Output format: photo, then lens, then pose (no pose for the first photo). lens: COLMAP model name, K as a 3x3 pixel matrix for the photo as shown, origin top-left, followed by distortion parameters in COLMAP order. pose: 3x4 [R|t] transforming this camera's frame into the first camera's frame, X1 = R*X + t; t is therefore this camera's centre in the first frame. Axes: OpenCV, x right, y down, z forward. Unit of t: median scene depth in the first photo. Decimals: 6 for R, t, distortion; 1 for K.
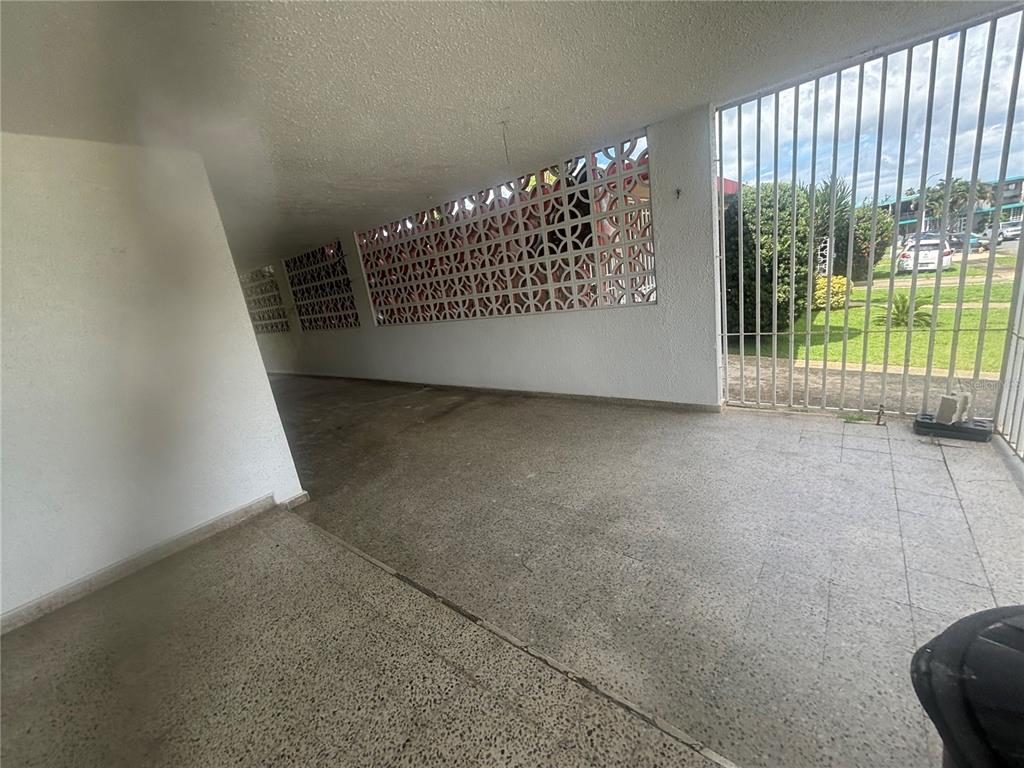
lens RADIAL K [[408.0, 0, 513.0], [0, 408.0, 381.5], [0, 0, 1]] dist [-0.003910, -0.000219]
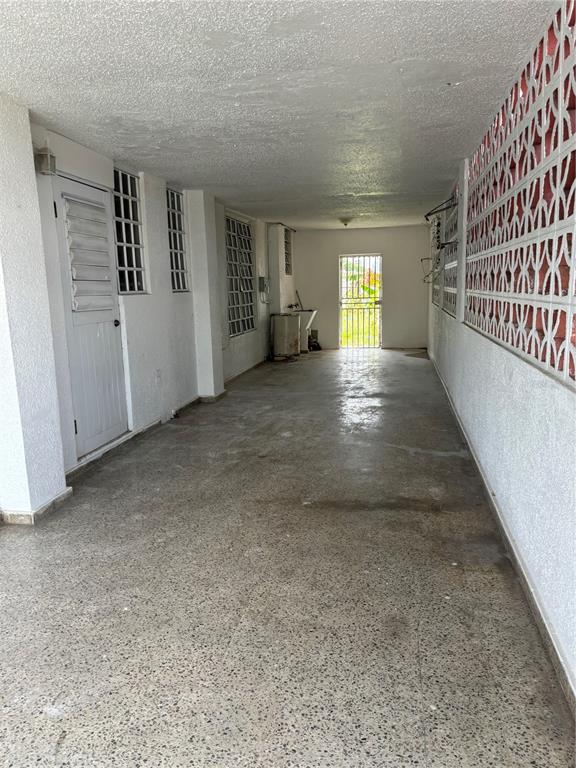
lens RADIAL K [[582.1, 0, 275.7], [0, 582.1, 383.9], [0, 0, 1]] dist [-0.003769, 0.000988]
pose [[0.466475, 0.278276, -0.839621, 0.433037], [-0.255279, 0.951187, 0.173425, -0.207428], [0.846897, 0.133439, 0.514743, 0.601287]]
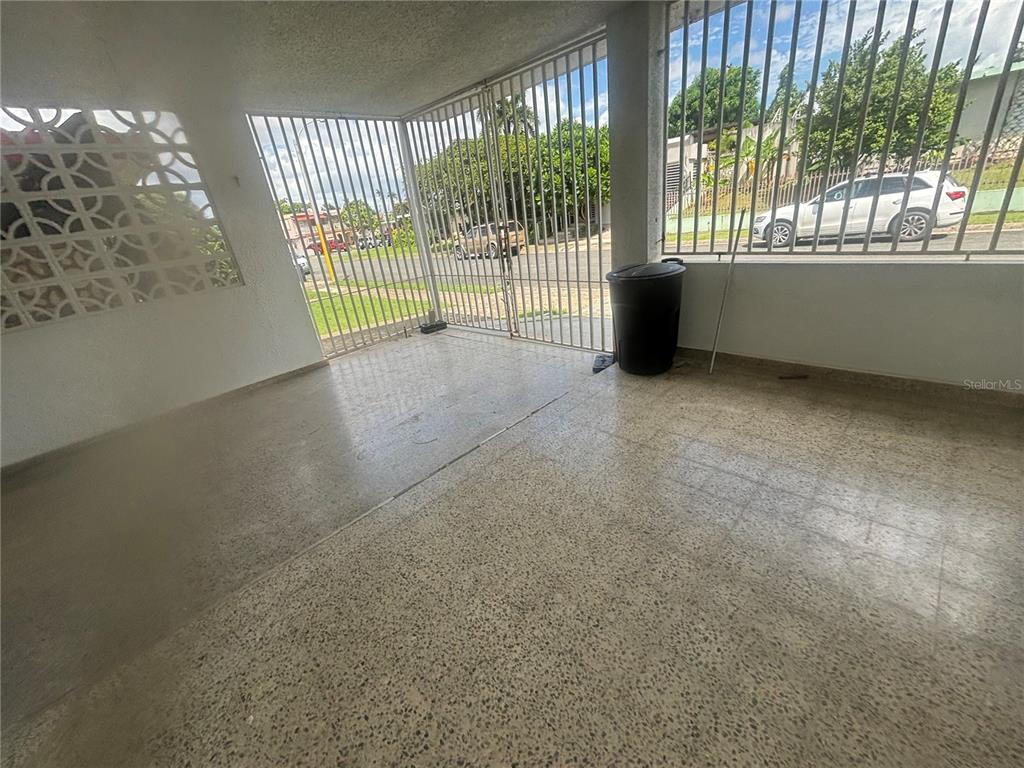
lens RADIAL K [[415.4, 0, 507.5], [0, 415.4, 380.9], [0, 0, 1]] dist [0.000898, 0.000091]
pose [[0.132616, -0.262423, 0.955797, -0.577239], [0.347601, 0.915382, 0.203098, 0.046686], [-0.928217, 0.305302, 0.212613, 0.213296]]
